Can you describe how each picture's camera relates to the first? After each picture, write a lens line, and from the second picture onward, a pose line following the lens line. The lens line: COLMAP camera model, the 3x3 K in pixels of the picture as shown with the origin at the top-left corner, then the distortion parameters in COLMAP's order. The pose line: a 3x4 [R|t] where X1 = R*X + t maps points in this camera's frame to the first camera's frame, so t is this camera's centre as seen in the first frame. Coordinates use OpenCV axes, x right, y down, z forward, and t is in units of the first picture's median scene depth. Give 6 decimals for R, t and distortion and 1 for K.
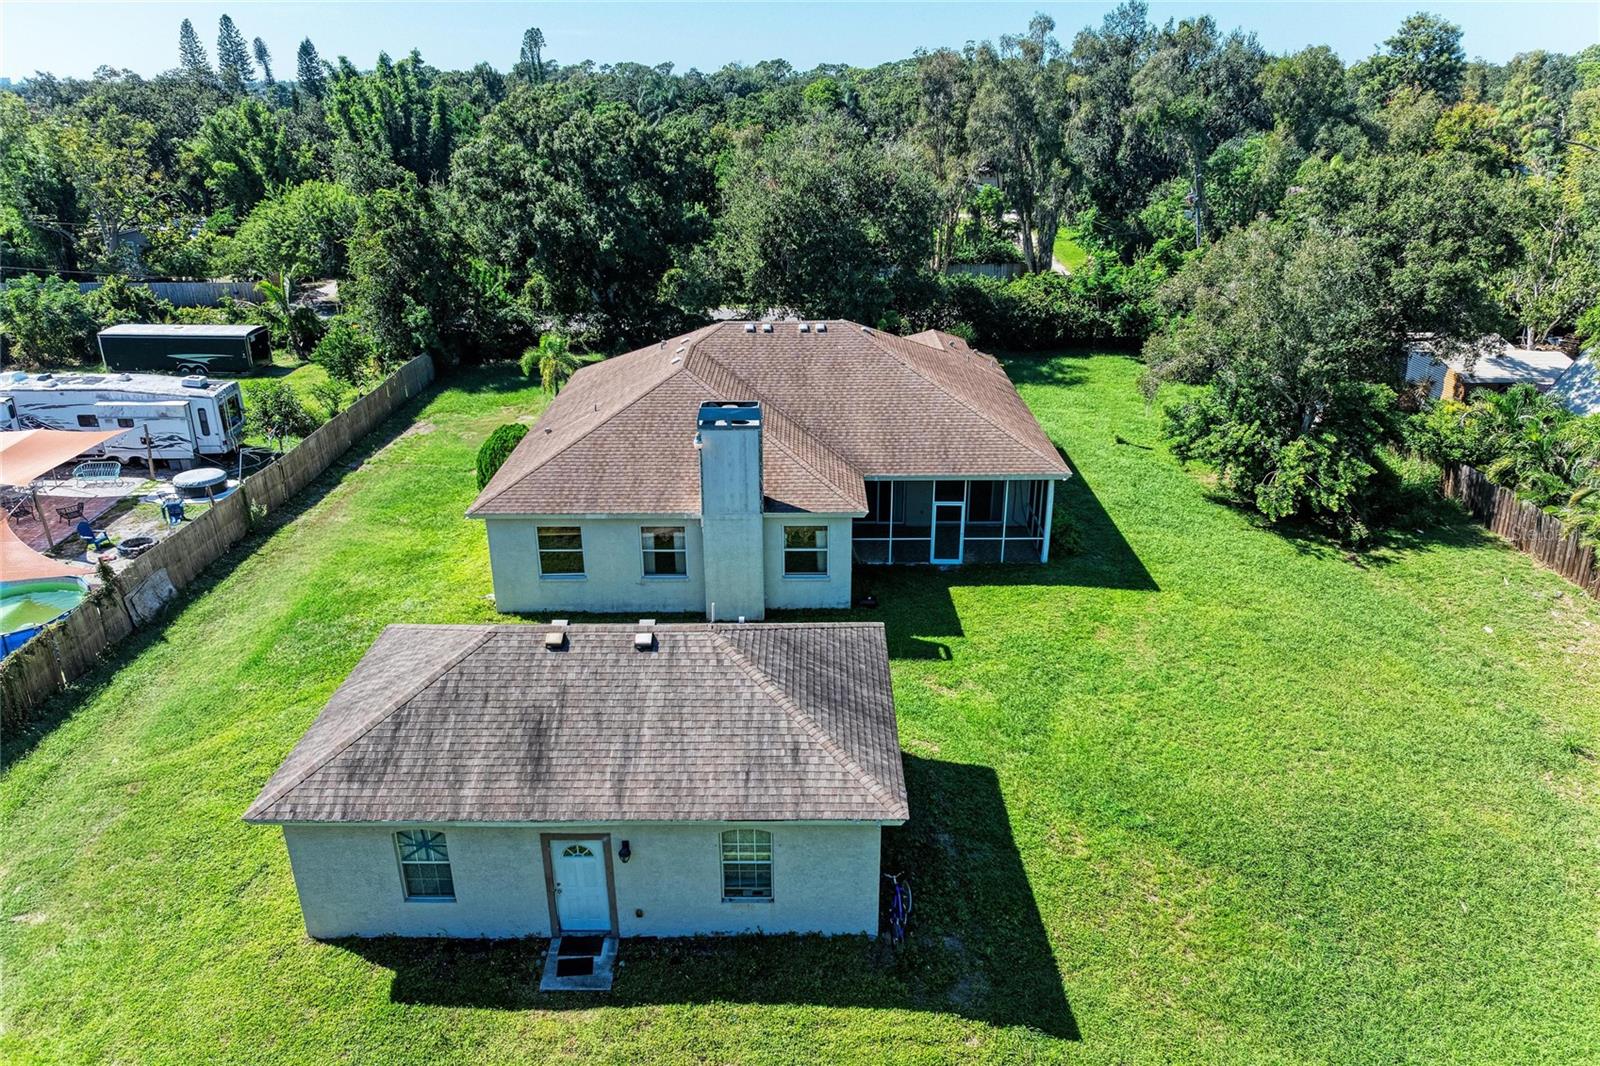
lens RADIAL K [[1119.6, 0, 797.9], [0, 1119.6, 540.1], [0, 0, 1]] dist [-0.008662, -0.002147]
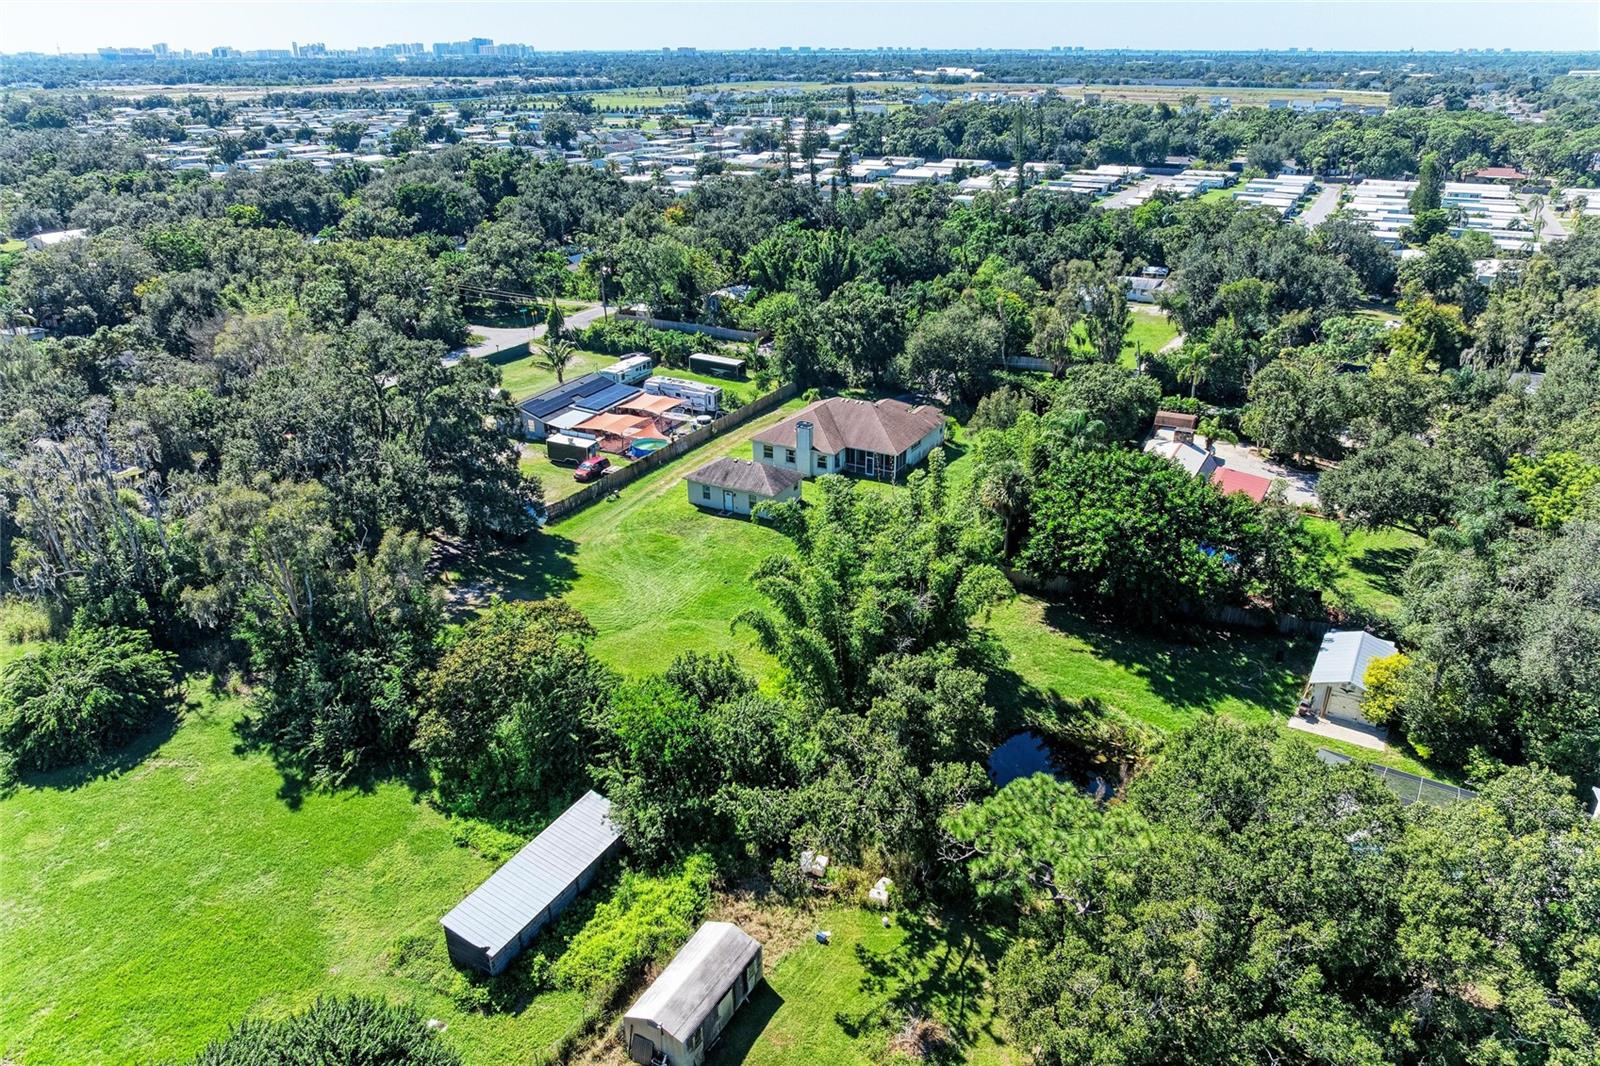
lens RADIAL K [[1119.6, 0, 800.1], [0, 1119.6, 532.7], [0, 0, 1]] dist [-0.008662, -0.002147]
pose [[0.880585, 0.193916, -0.432397, 1.147711], [-0.184973, 0.980715, 0.063117, 0.013343], [0.436297, 0.024401, 0.899472, -1.744389]]
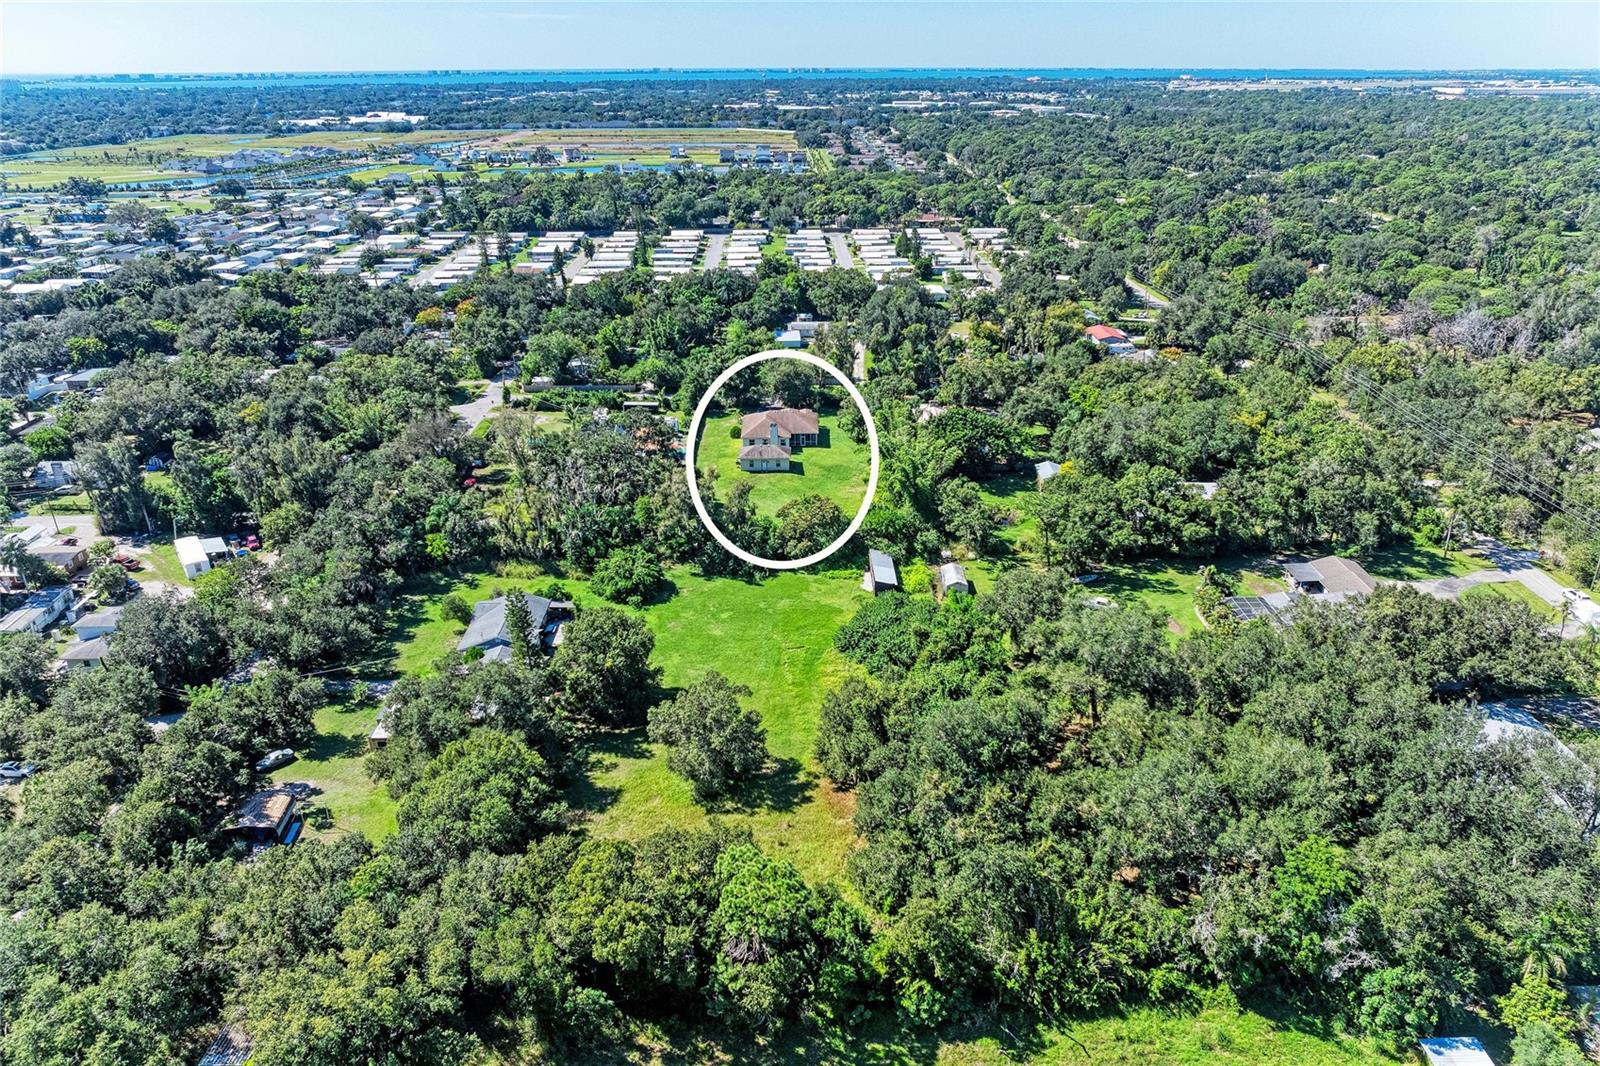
lens RADIAL K [[1119.6, 0, 800.8], [0, 1119.6, 532.1], [0, 0, 1]] dist [-0.008662, -0.002147]
pose [[0.999898, -0.007789, 0.011952, 0.020346], [0.007726, 0.999956, 0.005293, 0.407785], [-0.011993, -0.005200, 0.999915, -4.687051]]
